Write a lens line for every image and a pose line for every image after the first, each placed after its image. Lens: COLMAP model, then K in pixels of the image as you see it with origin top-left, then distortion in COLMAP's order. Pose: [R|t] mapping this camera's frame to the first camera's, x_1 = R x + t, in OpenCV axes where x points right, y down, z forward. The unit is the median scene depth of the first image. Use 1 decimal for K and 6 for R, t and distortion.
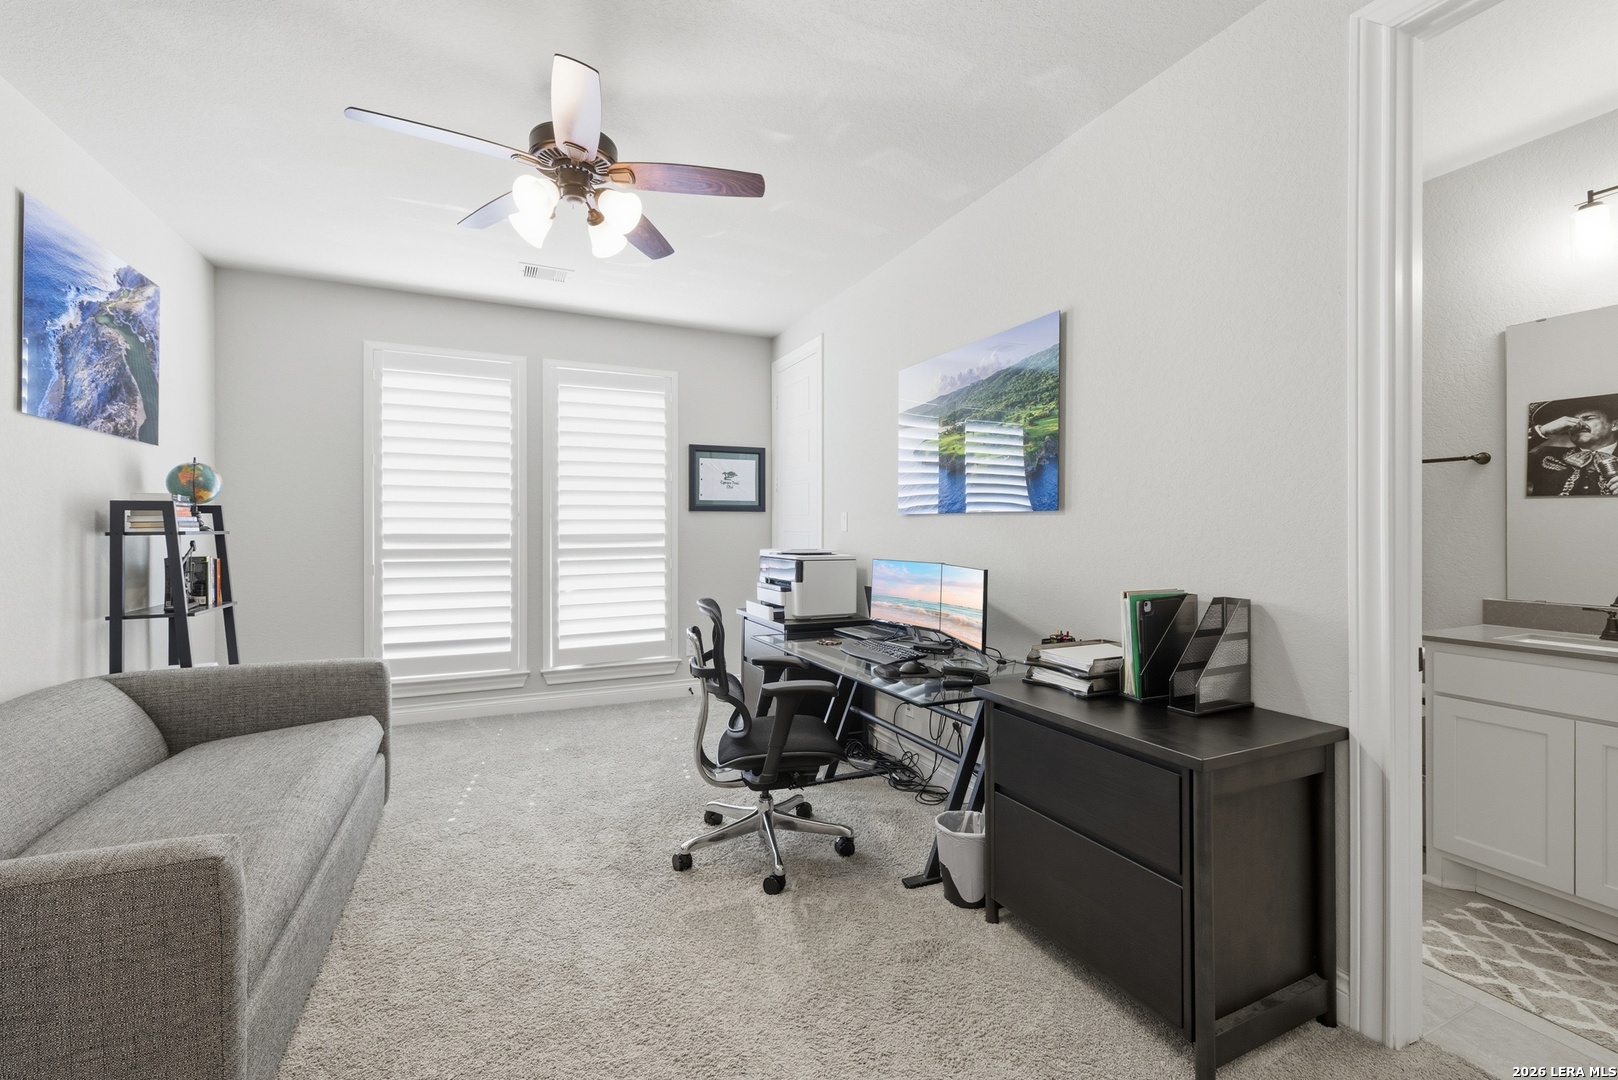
lens RADIAL K [[697.4, 0, 804.7], [0, 697.4, 541.4], [0, 0, 1]] dist [-0.000686, 0.000000]
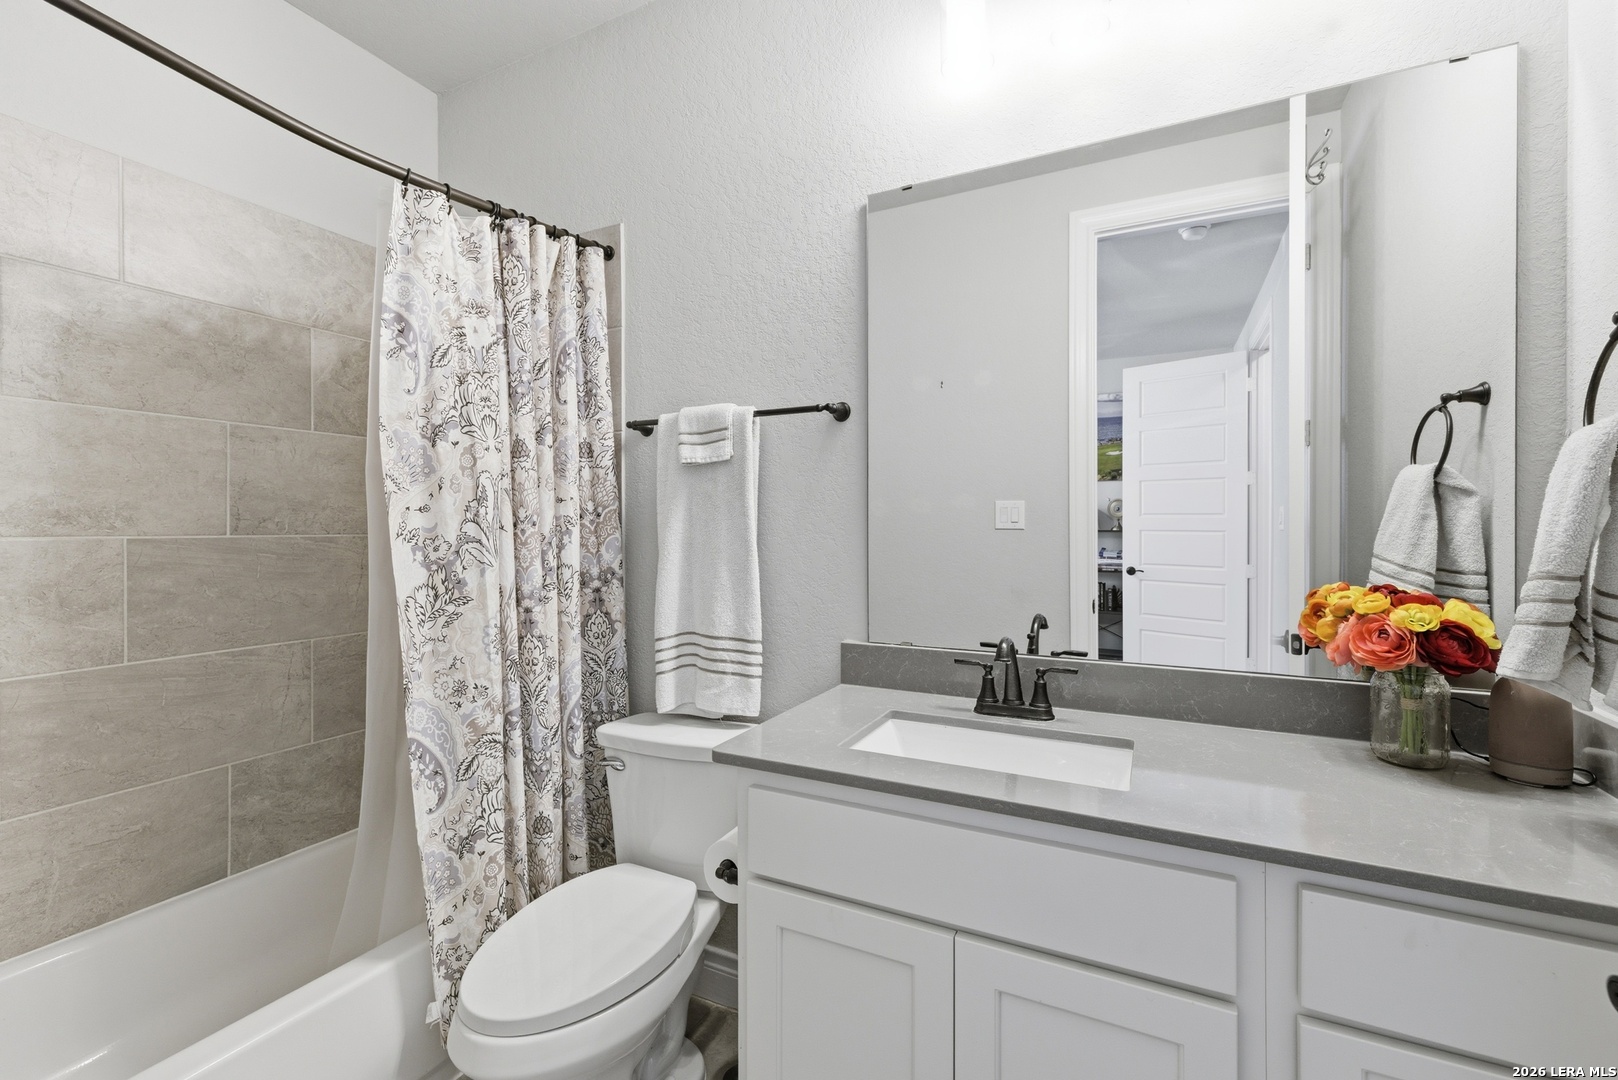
lens RADIAL K [[697.4, 0, 810.4], [0, 697.4, 537.6], [0, 0, 1]] dist [-0.000686, 0.000000]
pose [[0.787212, -0.002131, 0.616679, 0.587437], [0.001365, 0.999998, 0.001714, -0.009894], [-0.616681, -0.000507, 0.787213, 0.547537]]
